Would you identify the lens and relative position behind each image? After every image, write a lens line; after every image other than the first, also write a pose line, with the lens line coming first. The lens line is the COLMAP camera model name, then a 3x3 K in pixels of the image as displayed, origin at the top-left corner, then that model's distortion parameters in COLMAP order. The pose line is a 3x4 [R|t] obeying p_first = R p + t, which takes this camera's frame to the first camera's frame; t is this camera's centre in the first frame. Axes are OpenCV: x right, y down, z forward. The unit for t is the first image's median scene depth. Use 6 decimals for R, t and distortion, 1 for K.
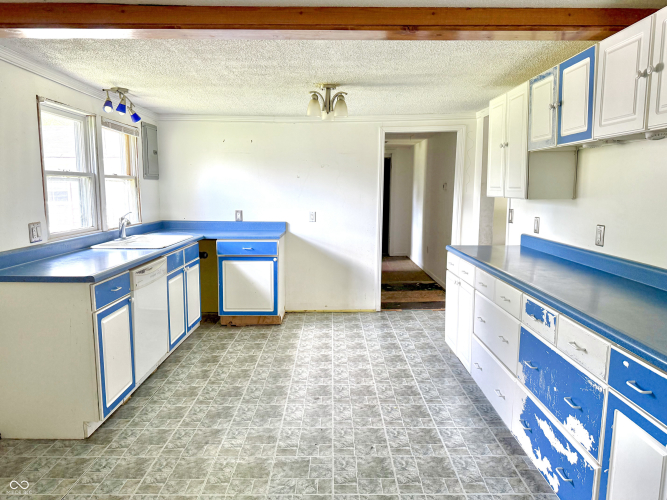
lens RADIAL K [[465.4, 0, 337.5], [0, 465.4, 251.1], [0, 0, 1]] dist [0.102546, -0.155765]
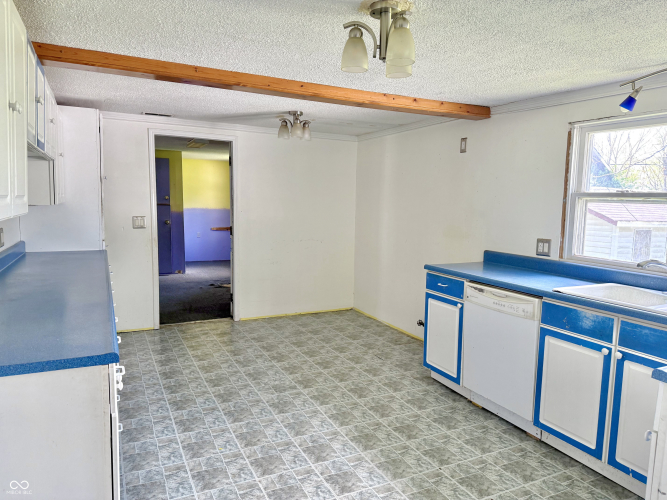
lens RADIAL K [[465.4, 0, 337.5], [0, 465.4, 251.1], [0, 0, 1]] dist [0.102546, -0.155765]
pose [[-0.900395, 0.024387, -0.434389, 0.293072], [-0.084888, 0.969392, 0.230377, -0.241191], [0.426711, 0.244305, -0.870766, 1.713057]]
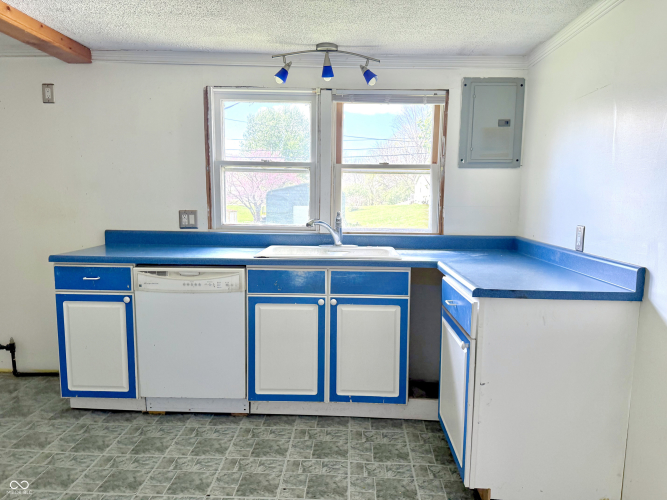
lens RADIAL K [[465.4, 0, 337.5], [0, 465.4, 251.1], [0, 0, 1]] dist [0.102546, -0.155765]
pose [[-0.038918, 0.112737, -0.992862, 0.387376], [-0.149416, 0.981788, 0.117337, -0.137404], [0.988008, 0.152916, -0.021365, 1.310537]]
